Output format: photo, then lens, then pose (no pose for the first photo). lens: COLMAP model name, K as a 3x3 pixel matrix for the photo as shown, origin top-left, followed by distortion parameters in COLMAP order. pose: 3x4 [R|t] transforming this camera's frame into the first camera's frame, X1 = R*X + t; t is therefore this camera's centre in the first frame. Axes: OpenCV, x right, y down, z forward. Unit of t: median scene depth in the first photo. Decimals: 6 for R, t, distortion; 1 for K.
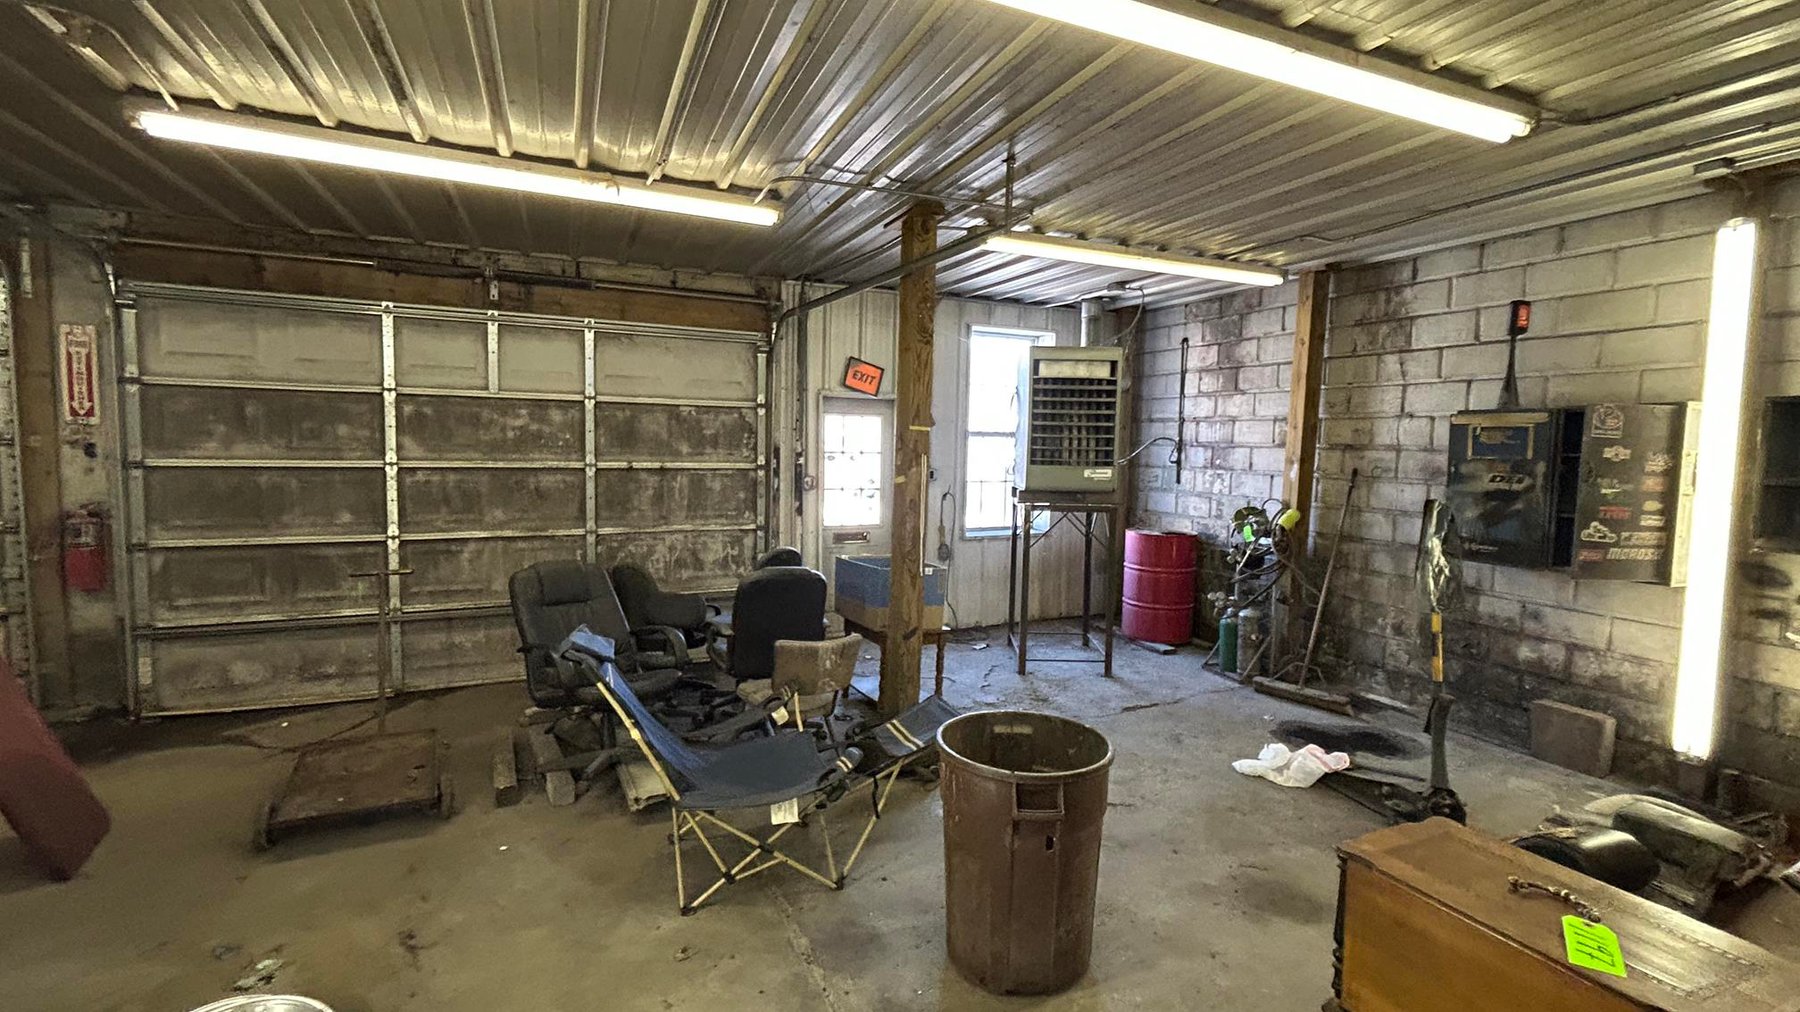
lens RADIAL K [[830.4, 0, 905.3], [0, 830.4, 507.9], [0, 0, 1]] dist [-0.002621, 0.001619]
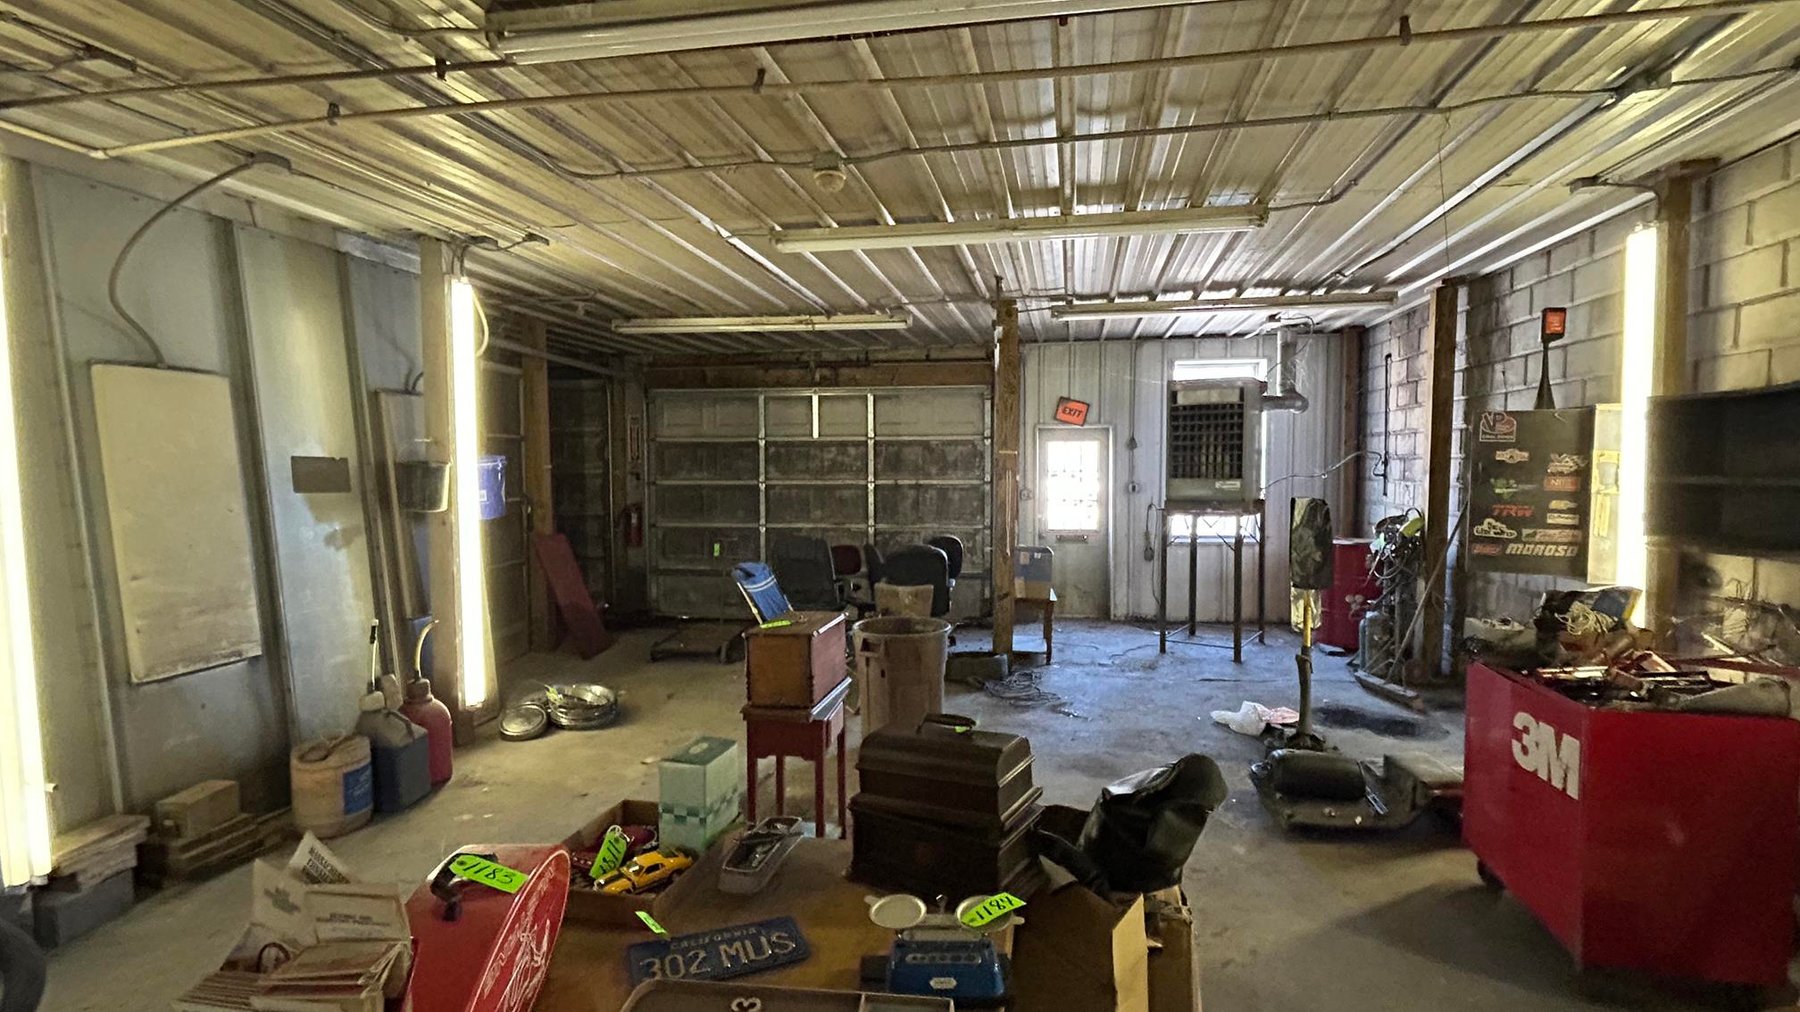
lens RADIAL K [[830.4, 0, 903.3], [0, 830.4, 512.4], [0, 0, 1]] dist [-0.002621, 0.001619]
pose [[0.827222, 0.008643, -0.561808, 0.563157], [-0.023301, 0.999549, -0.018931, 0.032804], [0.561392, 0.028751, 0.827051, -0.238717]]
